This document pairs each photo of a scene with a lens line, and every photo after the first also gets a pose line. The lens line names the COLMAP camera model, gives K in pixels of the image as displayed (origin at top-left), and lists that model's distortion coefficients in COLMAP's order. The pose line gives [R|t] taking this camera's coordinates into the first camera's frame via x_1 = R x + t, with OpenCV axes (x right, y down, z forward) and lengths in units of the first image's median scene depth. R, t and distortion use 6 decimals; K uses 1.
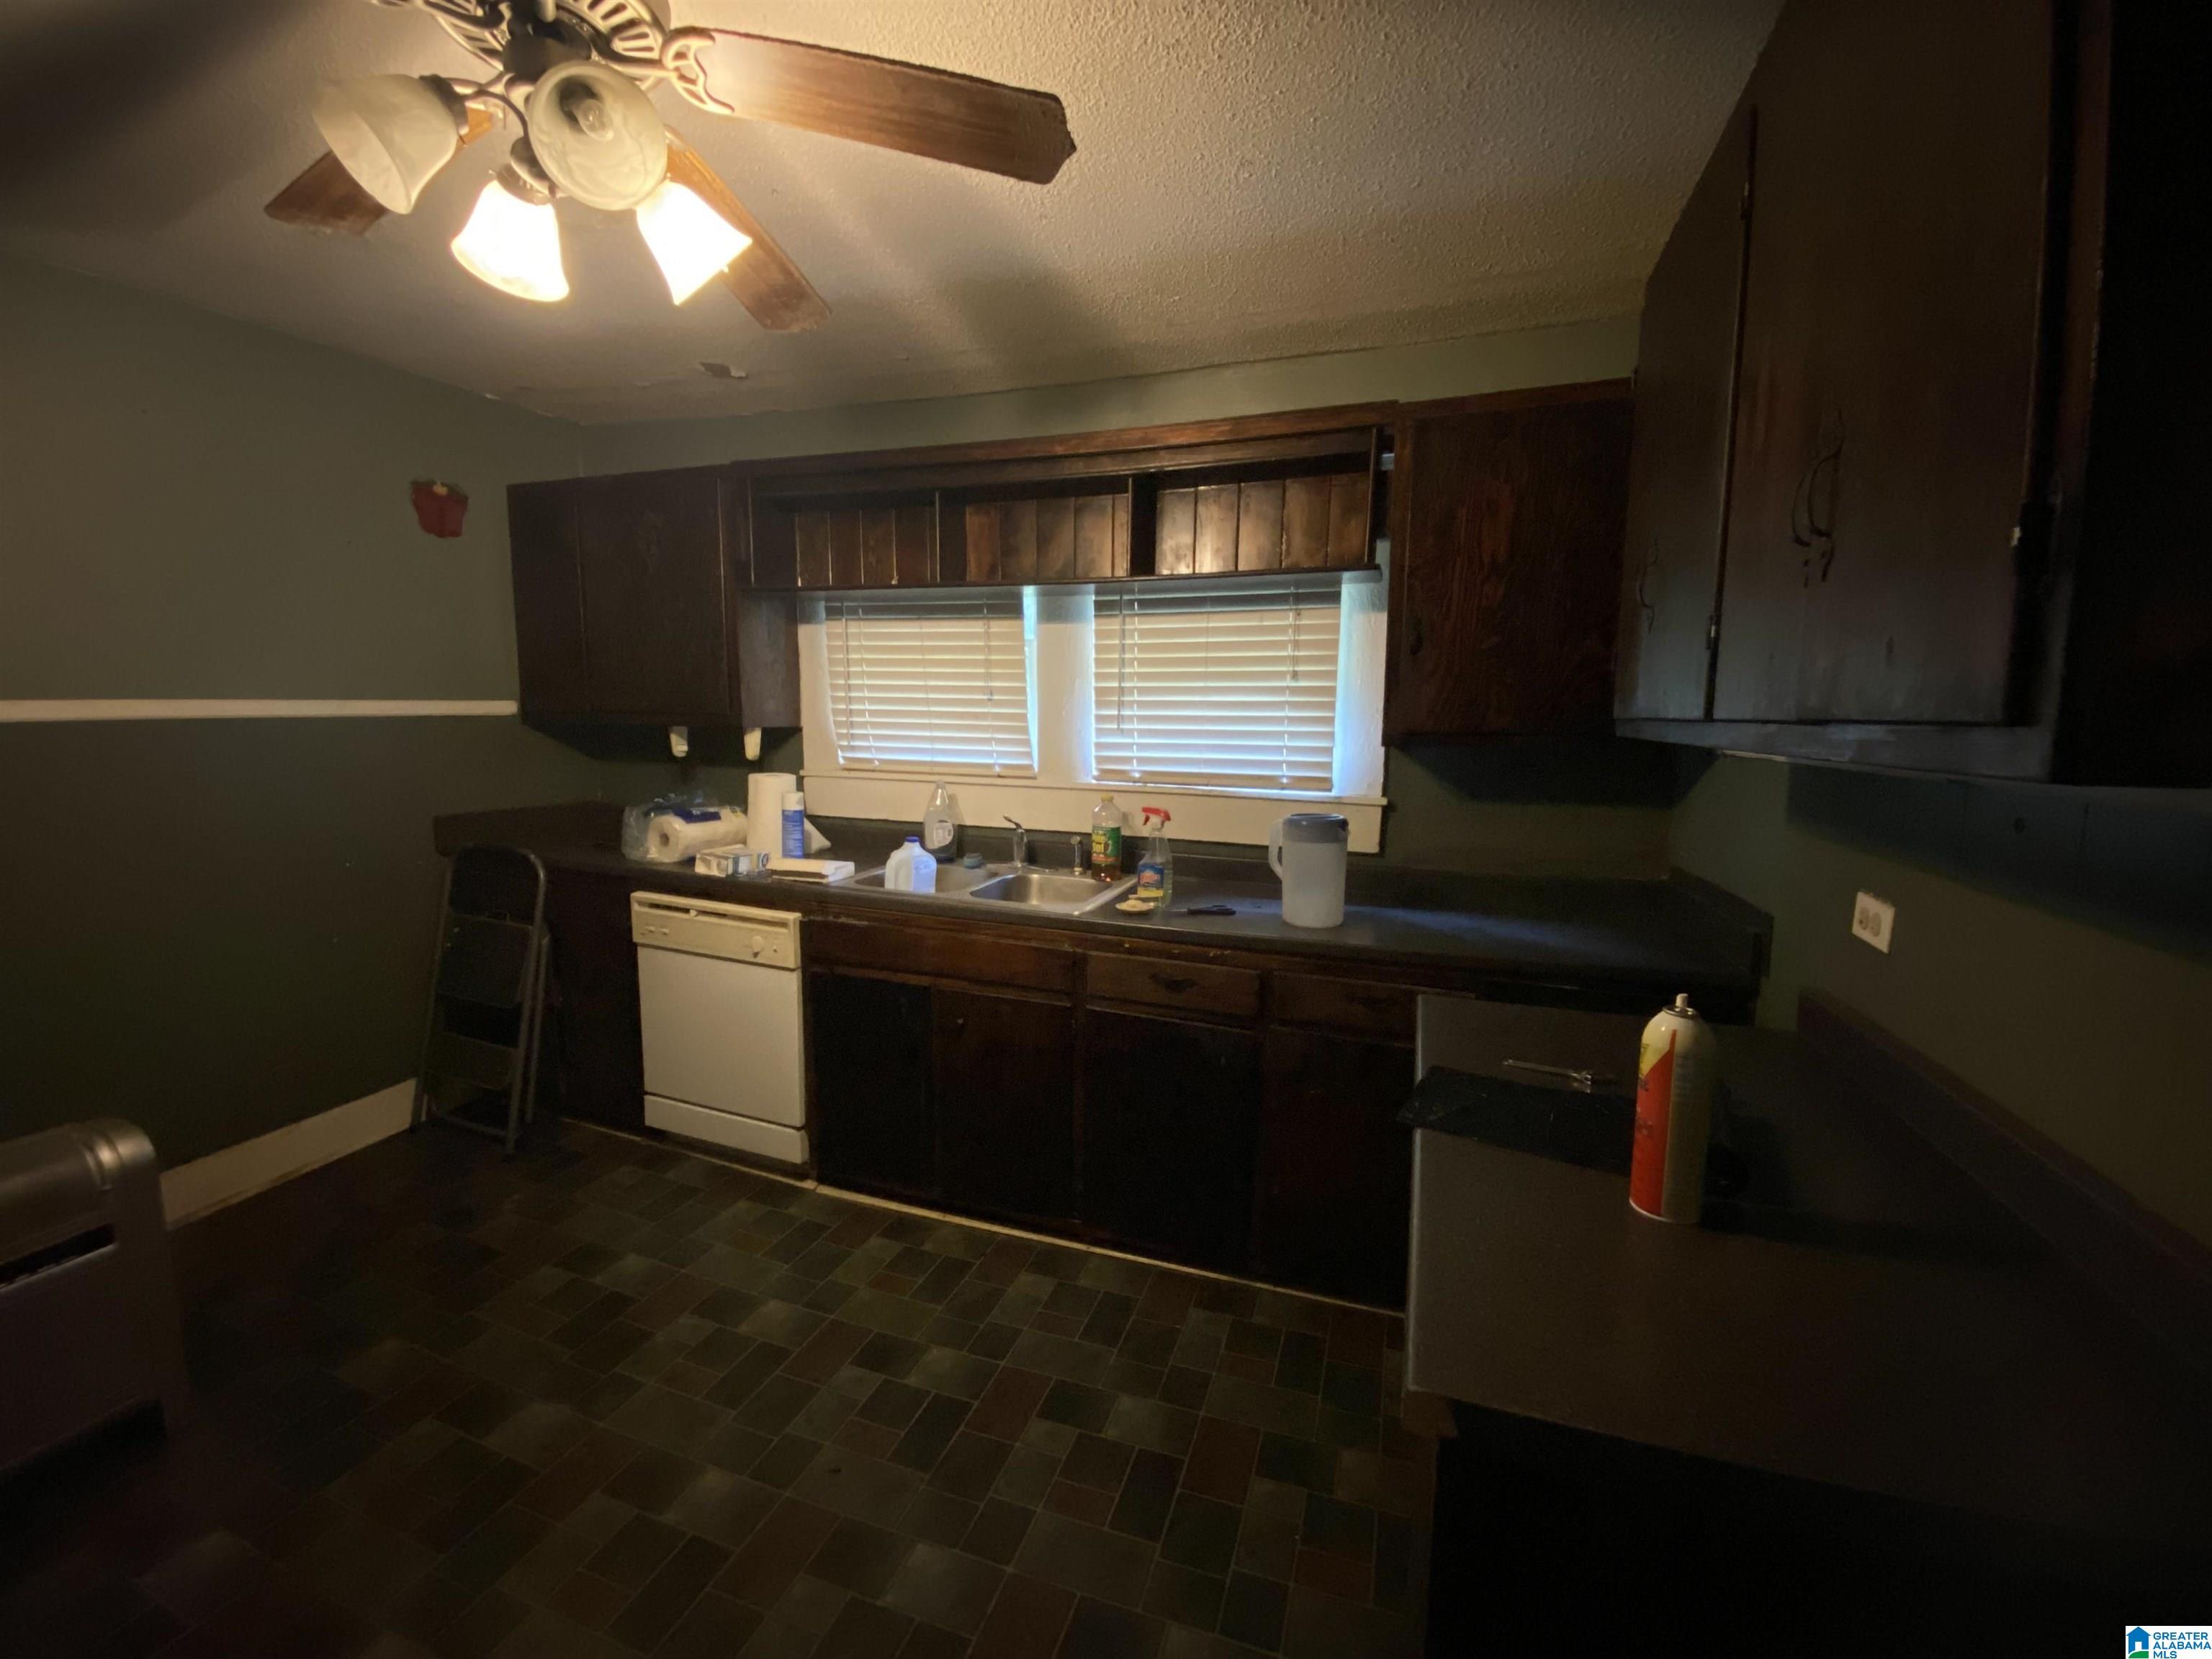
lens RADIAL K [[897.6, 0, 1097.3], [0, 897.6, 836.2], [0, 0, 1]] dist [0.008529, -0.001161]
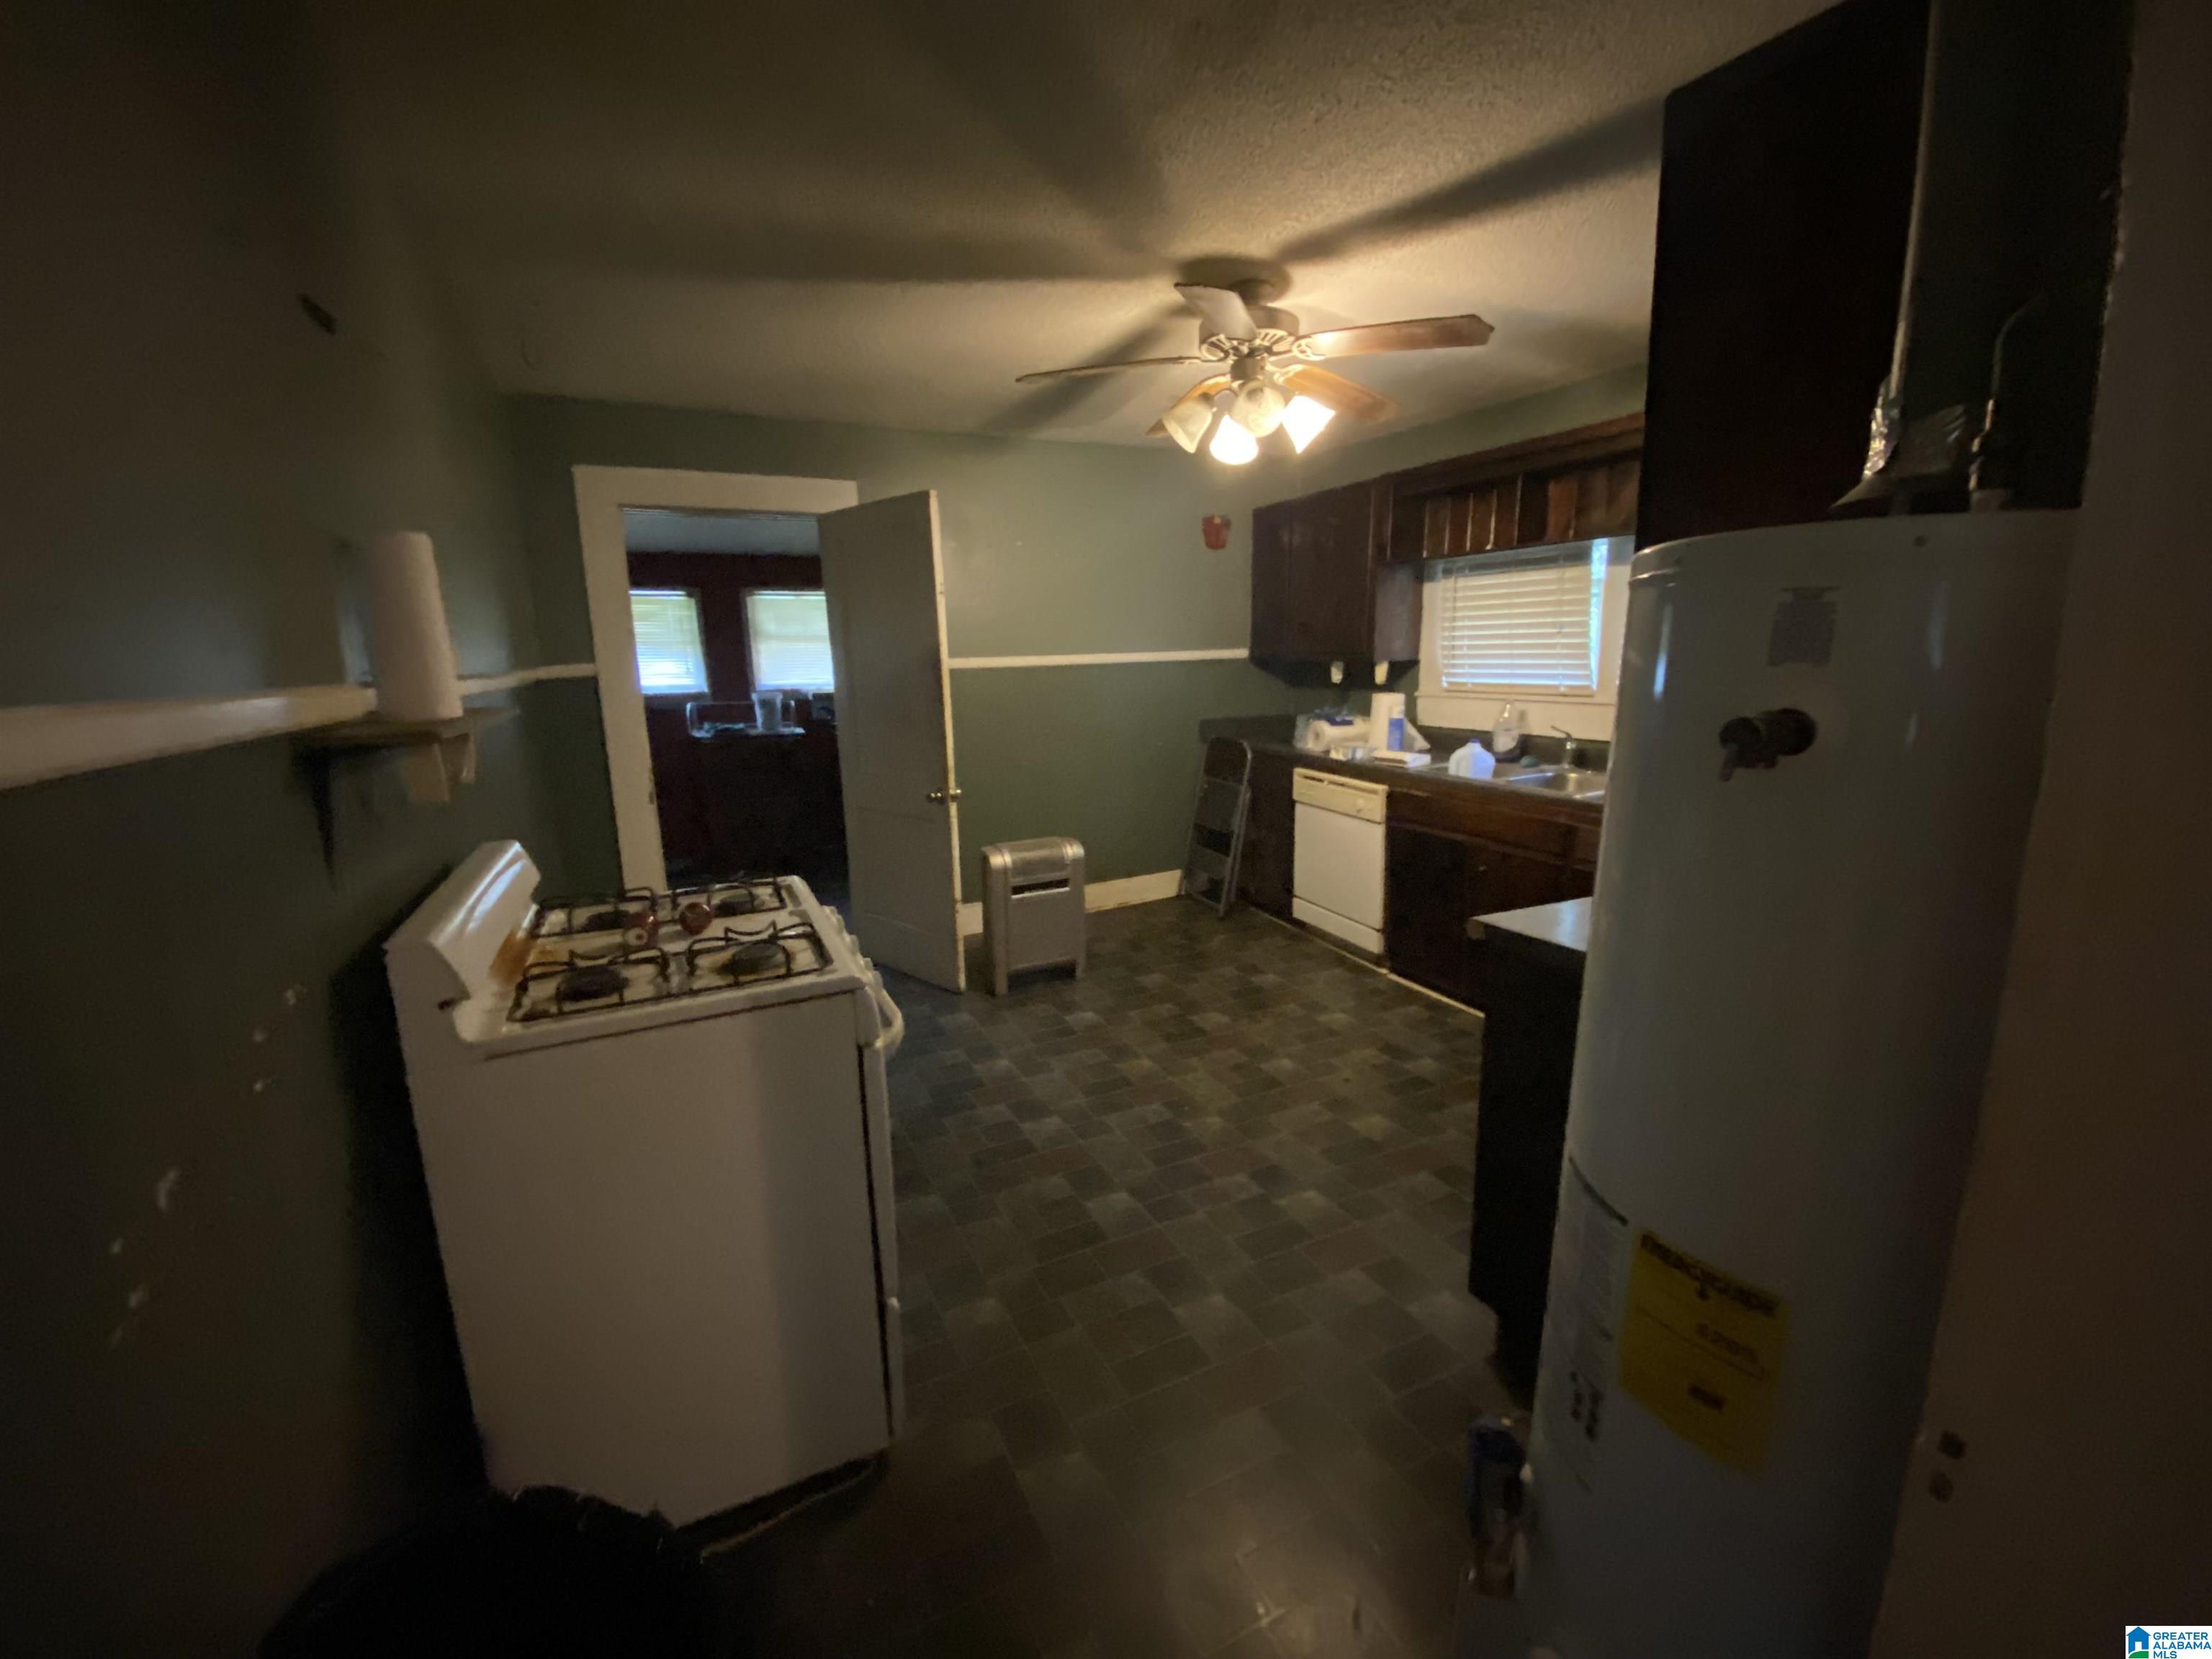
lens RADIAL K [[897.6, 0, 1099.4], [0, 897.6, 832.0], [0, 0, 1]] dist [0.008529, -0.001161]
pose [[0.720443, 0.101712, -0.686015, 0.321149], [-0.055324, 0.994463, 0.089344, 0.049319], [0.691304, -0.026415, 0.722081, -0.371641]]
